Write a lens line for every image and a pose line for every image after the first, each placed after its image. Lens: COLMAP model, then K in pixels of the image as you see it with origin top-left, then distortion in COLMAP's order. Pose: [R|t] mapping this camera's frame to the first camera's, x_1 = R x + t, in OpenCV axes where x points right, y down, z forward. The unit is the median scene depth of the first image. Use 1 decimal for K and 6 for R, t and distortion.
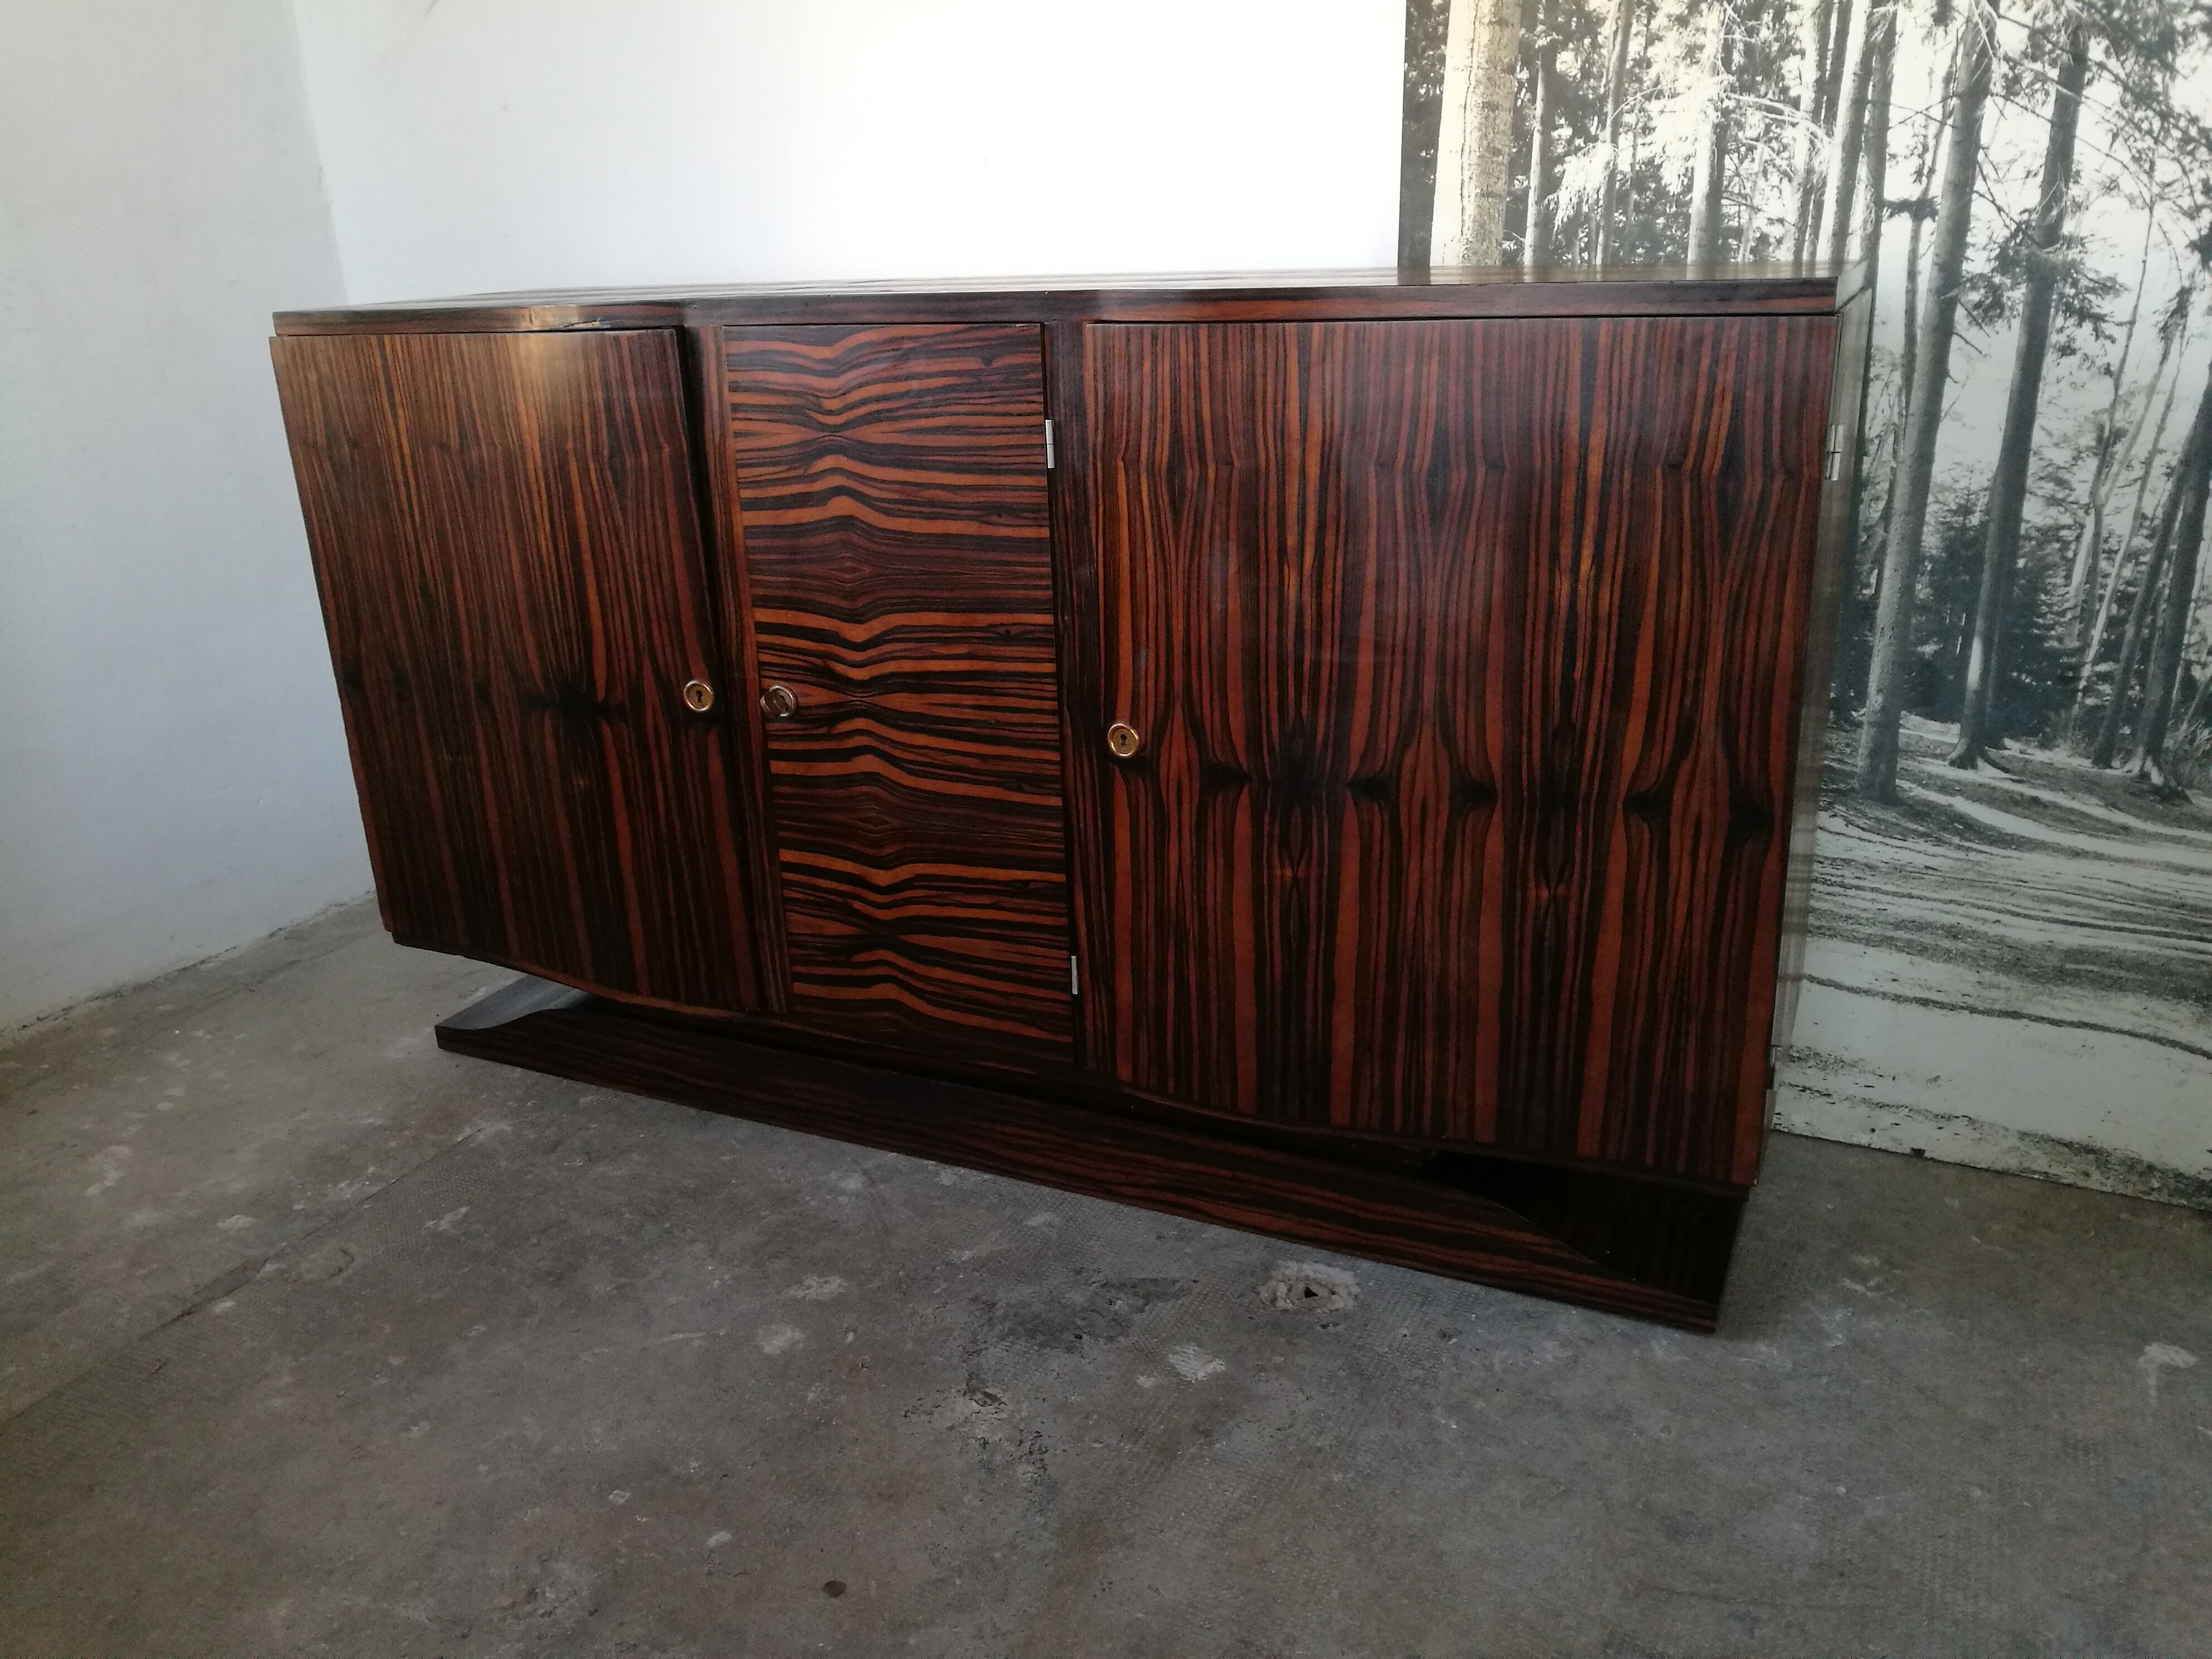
lens RADIAL K [[1745.0, 0, 1098.1], [0, 1745.0, 824.1], [0, 0, 1]] dist [-0.021242, 0.043343]
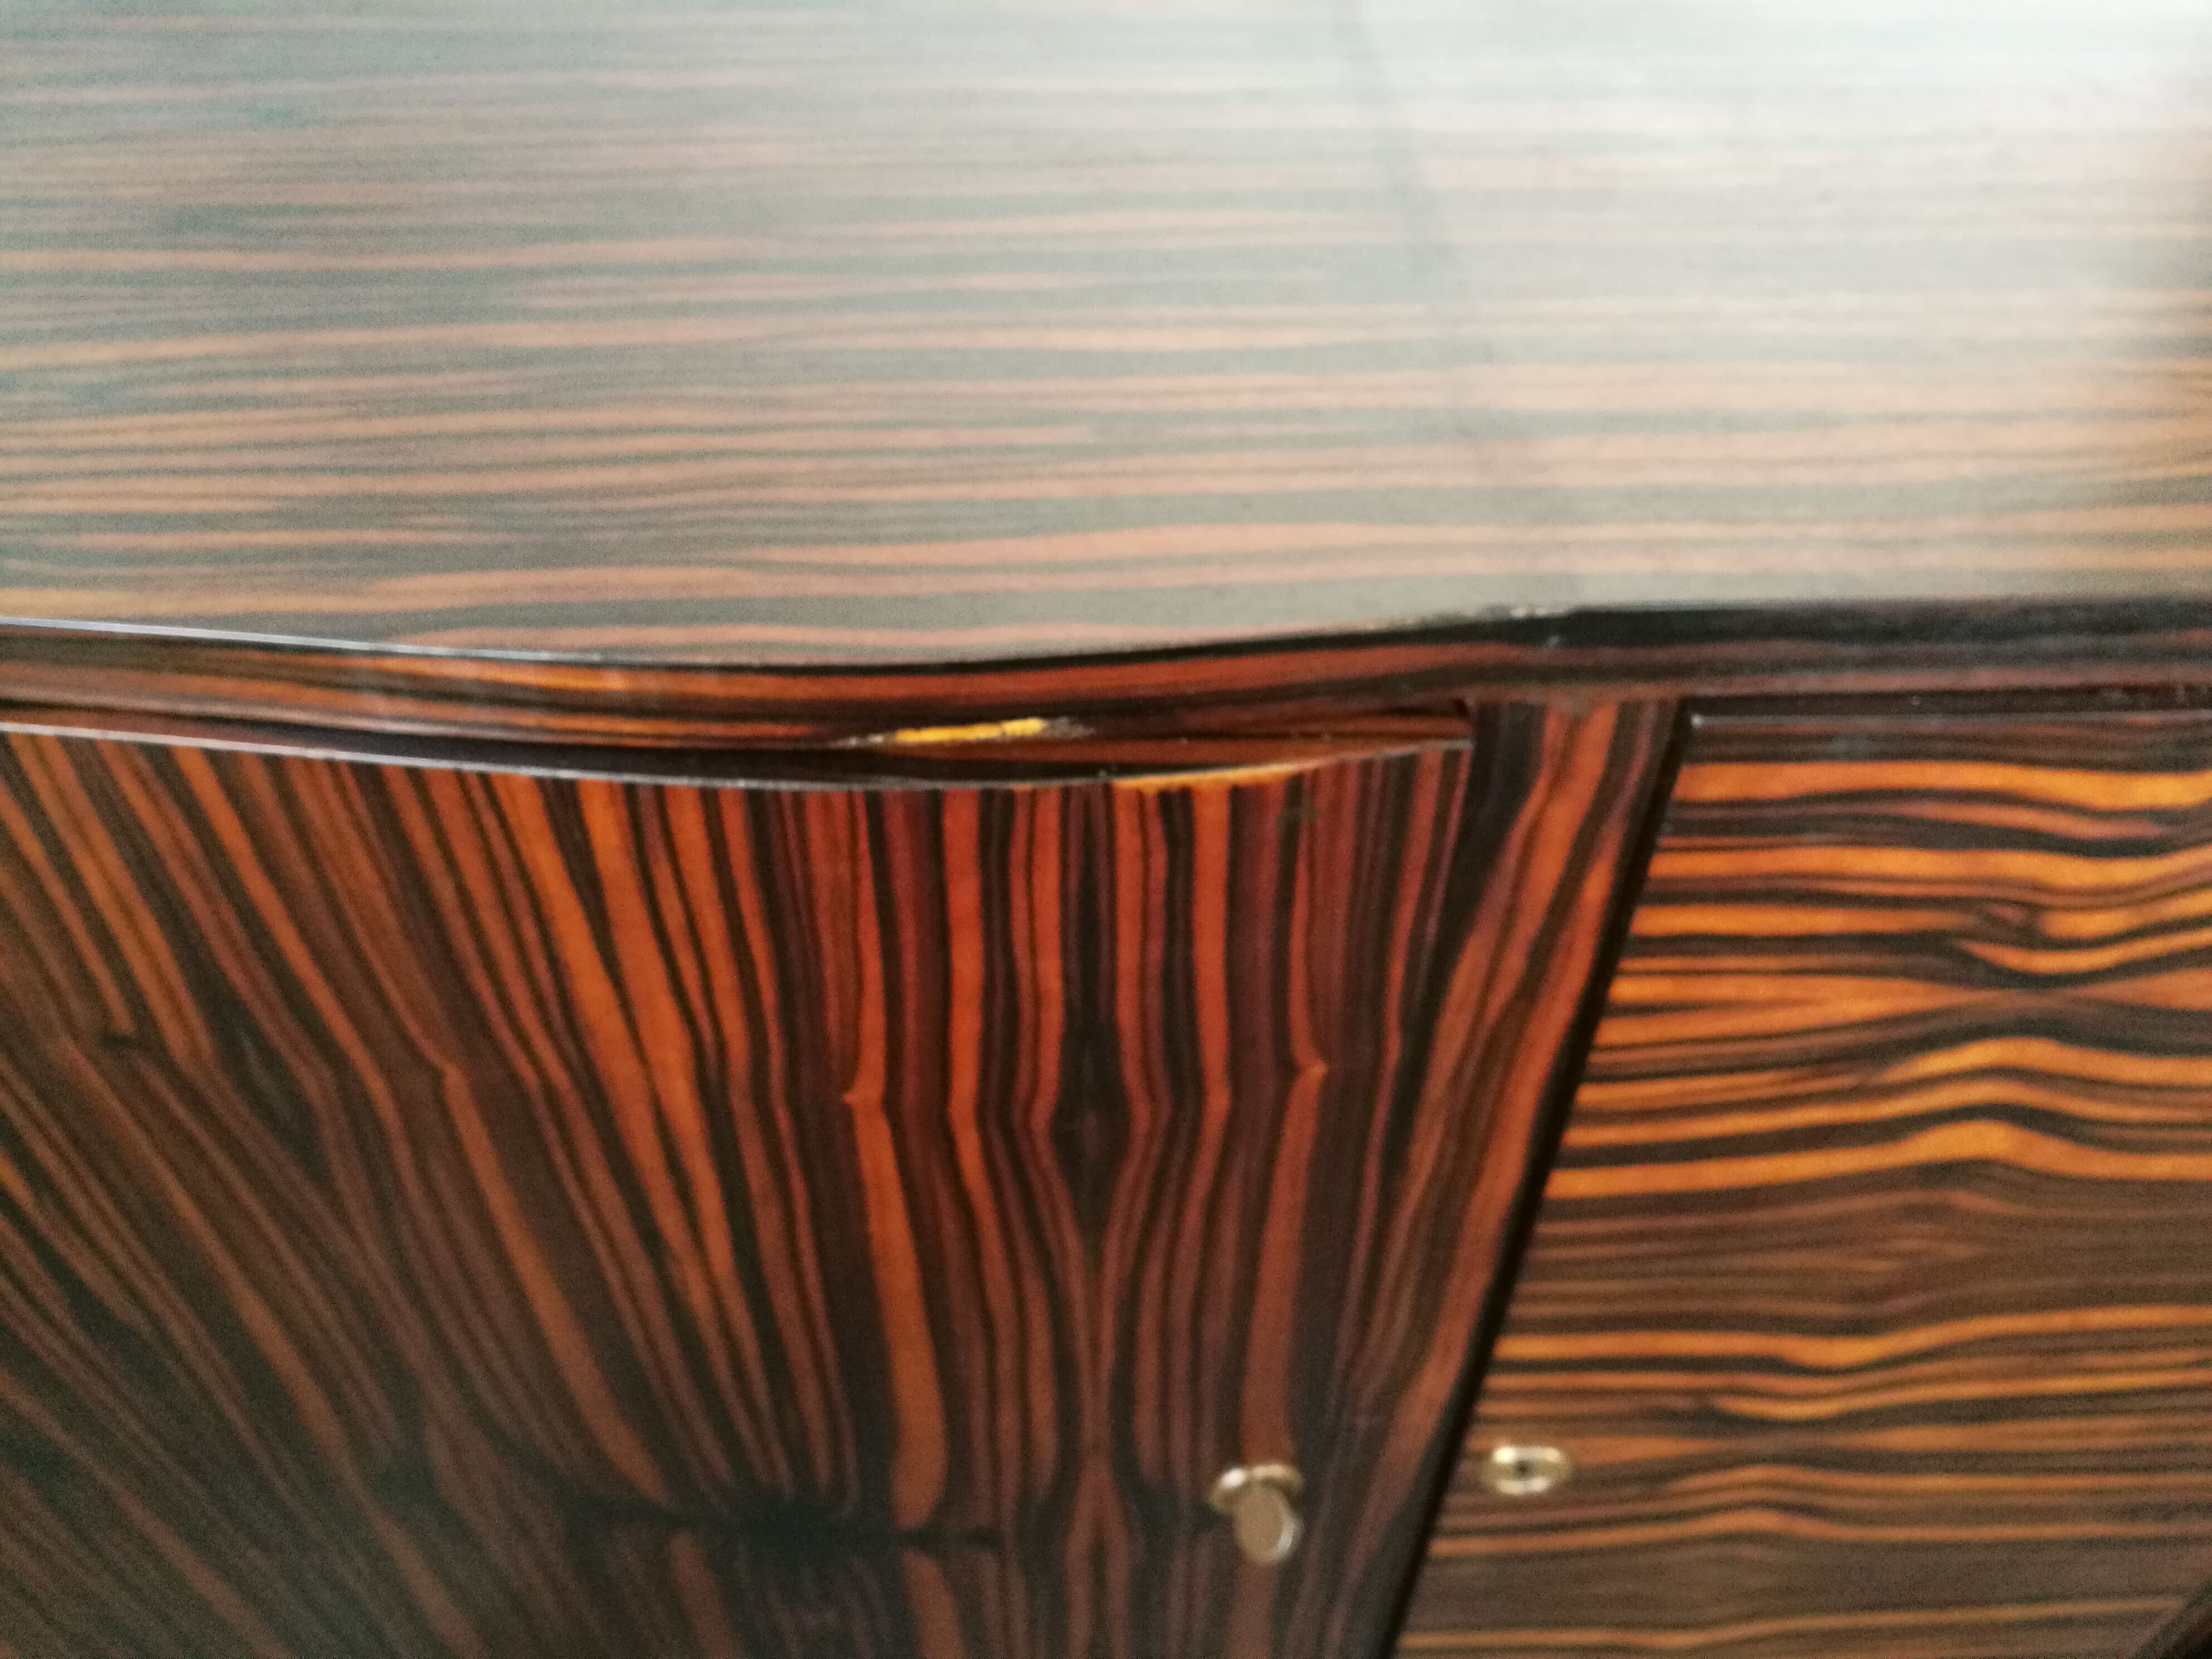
lens RADIAL K [[1781.8, 0, 1099.4], [0, 1781.8, 834.1], [0, 0, 1]] dist [-0.002333, -0.010276]
pose [[0.889938, -0.292101, 0.350267, -0.357689], [0.109397, 0.882287, 0.457824, -0.371799], [-0.442767, -0.369117, 0.817136, 0.796271]]
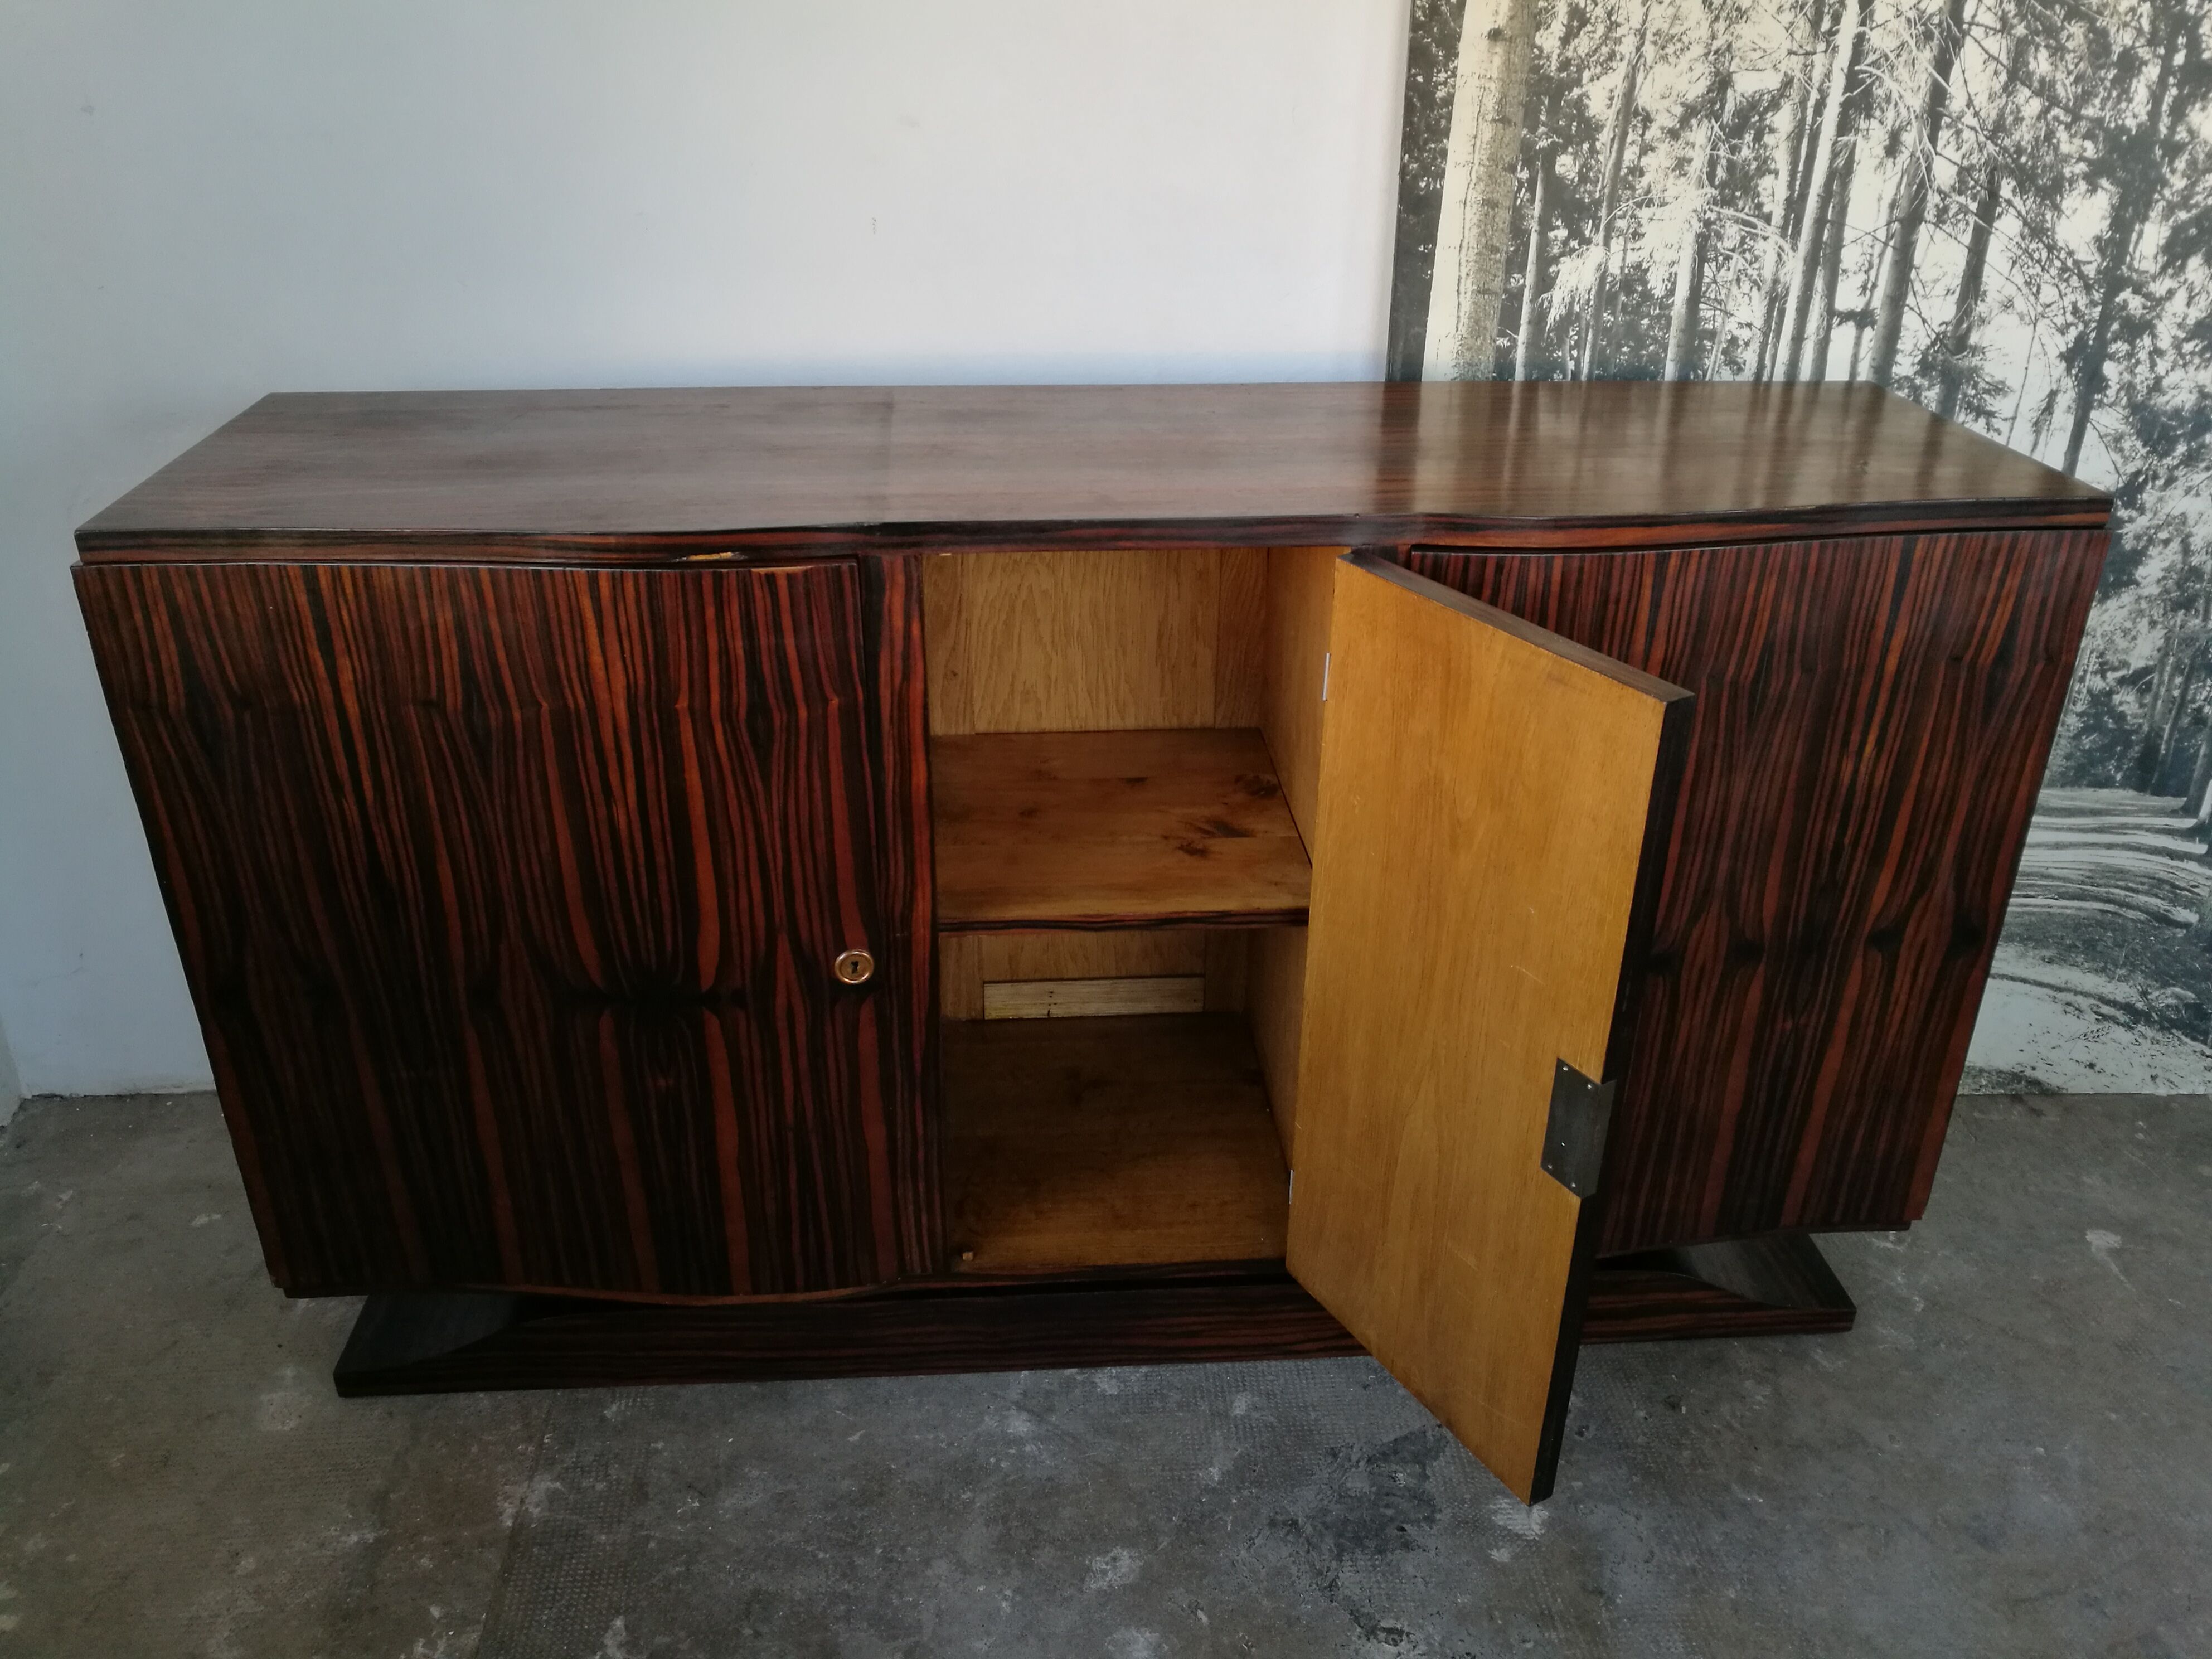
lens RADIAL K [[1755.3, 0, 1099.8], [0, 1755.3, 828.4], [0, 0, 1]] dist [-0.057305, 0.104215]
pose [[0.867065, -0.187725, 0.461472, -0.519173], [0.124552, 0.978557, 0.164051, -0.271397], [-0.482374, -0.084766, 0.871855, 0.228319]]
